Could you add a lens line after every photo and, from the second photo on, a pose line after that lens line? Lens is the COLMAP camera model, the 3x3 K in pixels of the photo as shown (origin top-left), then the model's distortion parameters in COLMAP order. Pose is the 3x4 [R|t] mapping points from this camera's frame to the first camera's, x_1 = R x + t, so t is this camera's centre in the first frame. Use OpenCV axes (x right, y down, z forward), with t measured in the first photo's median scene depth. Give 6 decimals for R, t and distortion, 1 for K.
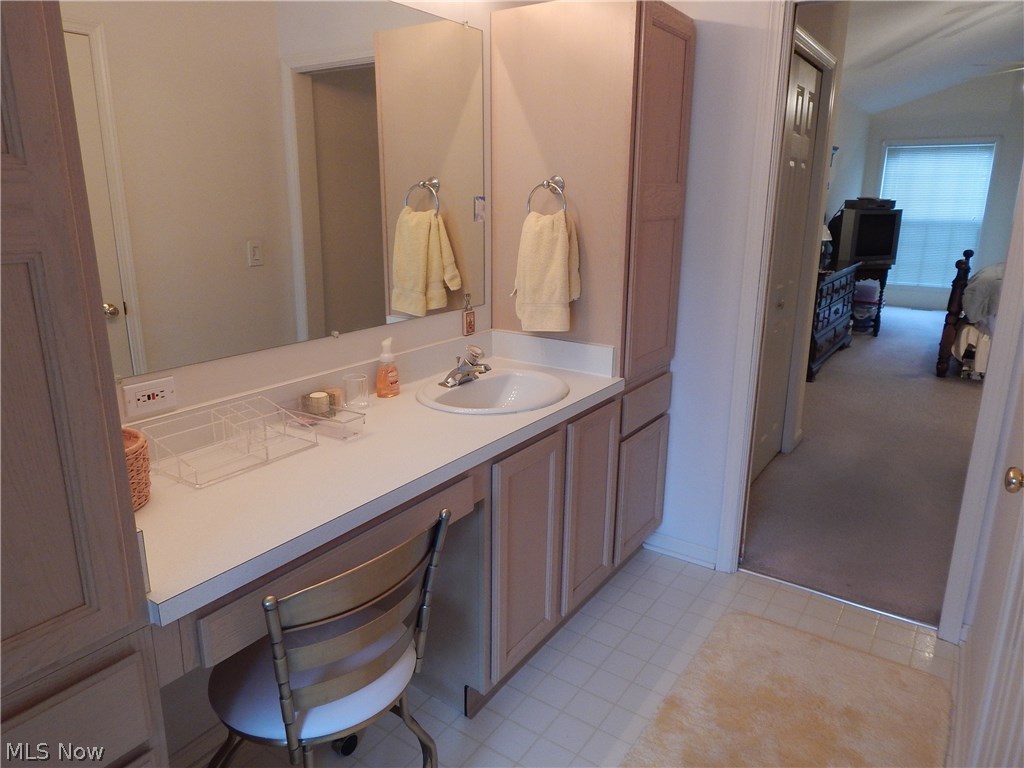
lens RADIAL K [[681.6, 0, 514.1], [0, 681.6, 379.5], [0, 0, 1]] dist [0.005011, -0.012617]
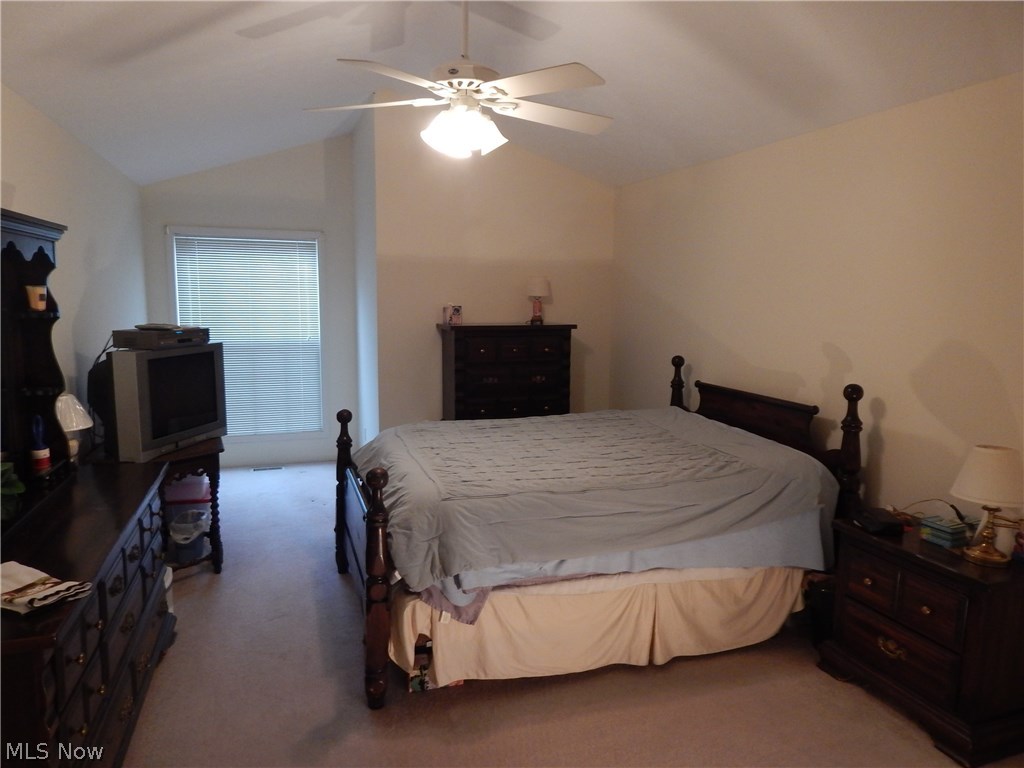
lens RADIAL K [[681.6, 0, 513.4], [0, 681.6, 381.3], [0, 0, 1]] dist [0.005011, -0.012617]
pose [[0.592217, -0.097810, 0.799820, 0.267625], [0.195660, 0.980353, -0.024987, -0.163430], [-0.781662, 0.171291, 0.599720, 0.497854]]
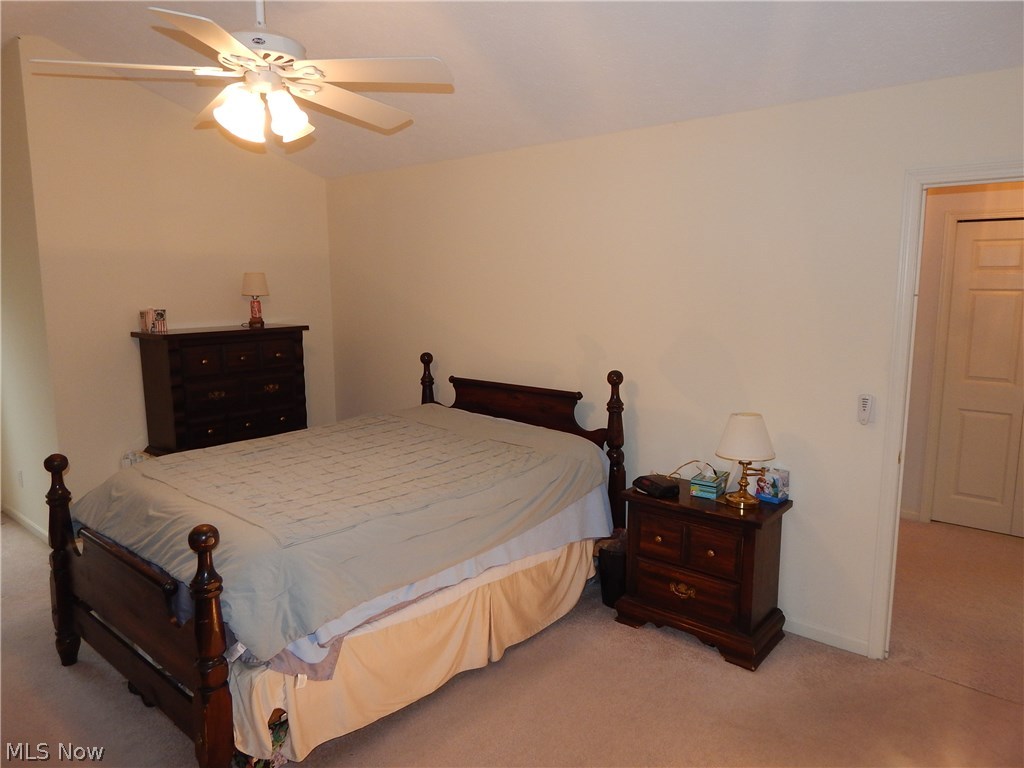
lens RADIAL K [[681.6, 0, 510.8], [0, 681.6, 380.7], [0, 0, 1]] dist [0.005011, -0.012617]
pose [[0.096890, -0.145538, 0.984597, 0.243429], [0.257803, 0.959159, 0.116408, -0.203013], [-0.961327, 0.242553, 0.130453, 0.606282]]
